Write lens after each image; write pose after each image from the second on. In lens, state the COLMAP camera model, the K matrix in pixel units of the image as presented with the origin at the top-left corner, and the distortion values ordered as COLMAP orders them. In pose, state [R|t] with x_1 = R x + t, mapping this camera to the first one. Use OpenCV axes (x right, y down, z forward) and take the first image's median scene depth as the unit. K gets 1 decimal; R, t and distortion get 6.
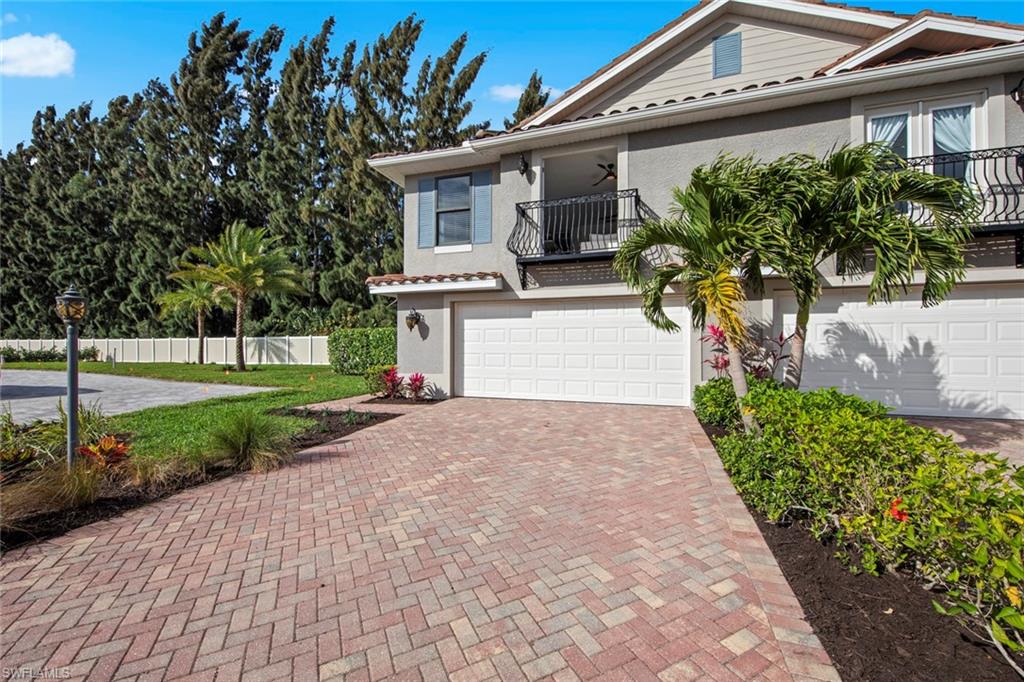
lens RADIAL K [[400.0, 0, 514.8], [0, 400.0, 332.7], [0, 0, 1]] dist [0.008427, -0.006285]
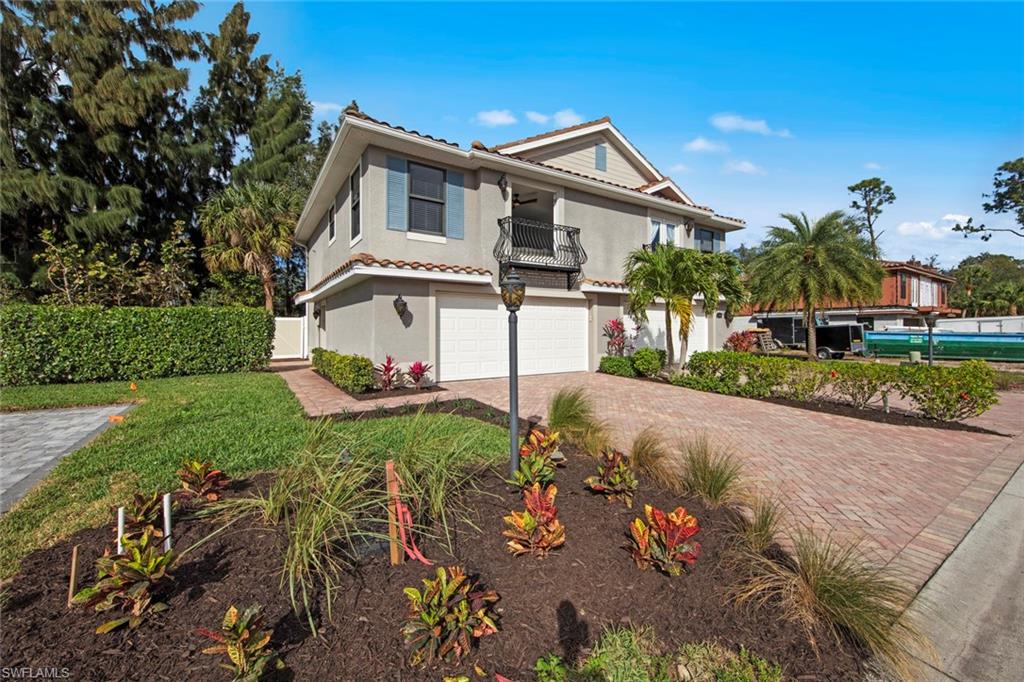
lens RADIAL K [[400.0, 0, 514.8], [0, 400.0, 332.7], [0, 0, 1]] dist [0.008427, -0.006285]
pose [[0.620906, 0.001875, 0.783883, -0.853087], [-0.008513, 0.999954, 0.004351, 0.024089], [-0.783839, -0.009375, 0.620893, 0.208276]]
